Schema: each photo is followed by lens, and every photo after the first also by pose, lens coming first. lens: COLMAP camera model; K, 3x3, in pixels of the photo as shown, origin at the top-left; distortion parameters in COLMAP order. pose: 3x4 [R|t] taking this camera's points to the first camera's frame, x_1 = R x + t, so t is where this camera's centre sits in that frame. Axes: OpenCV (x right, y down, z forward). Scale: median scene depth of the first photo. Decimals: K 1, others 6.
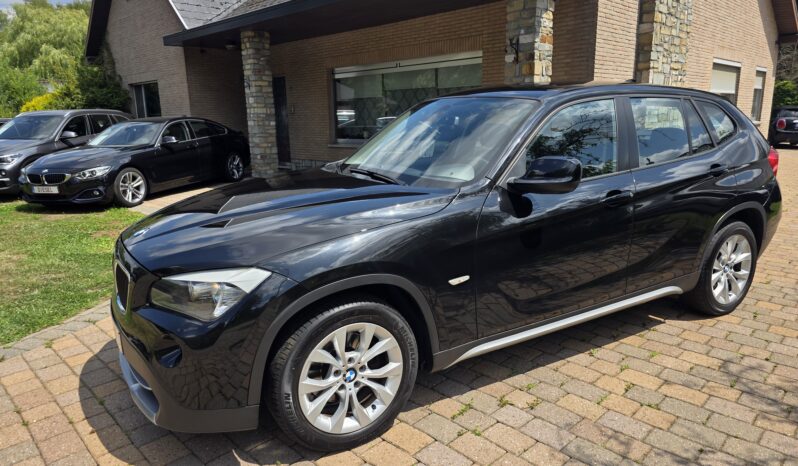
lens RADIAL K [[544.6, 0, 399.0], [0, 544.6, 233.0], [0, 0, 1]] dist [0.043364, -0.042083]
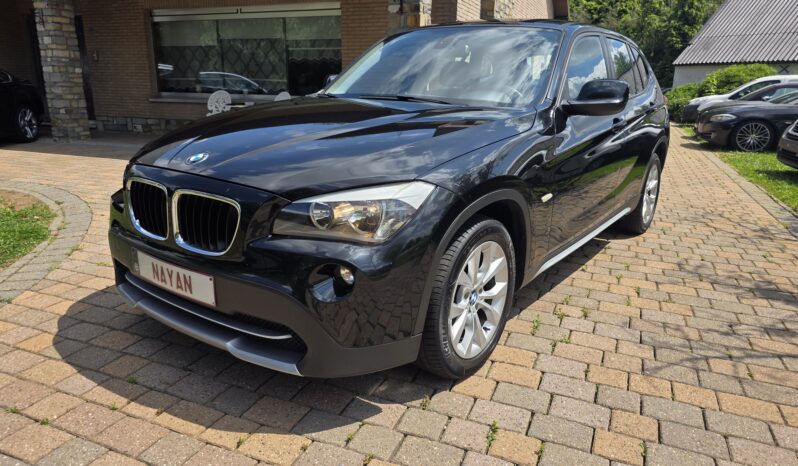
lens RADIAL K [[544.6, 0, 399.0], [0, 544.6, 233.0], [0, 0, 1]] dist [0.043364, -0.042083]
pose [[0.921246, -0.067884, 0.383010, -0.406319], [0.048107, 0.996978, 0.060993, 0.058439], [-0.385993, -0.037764, 0.921728, 0.121408]]
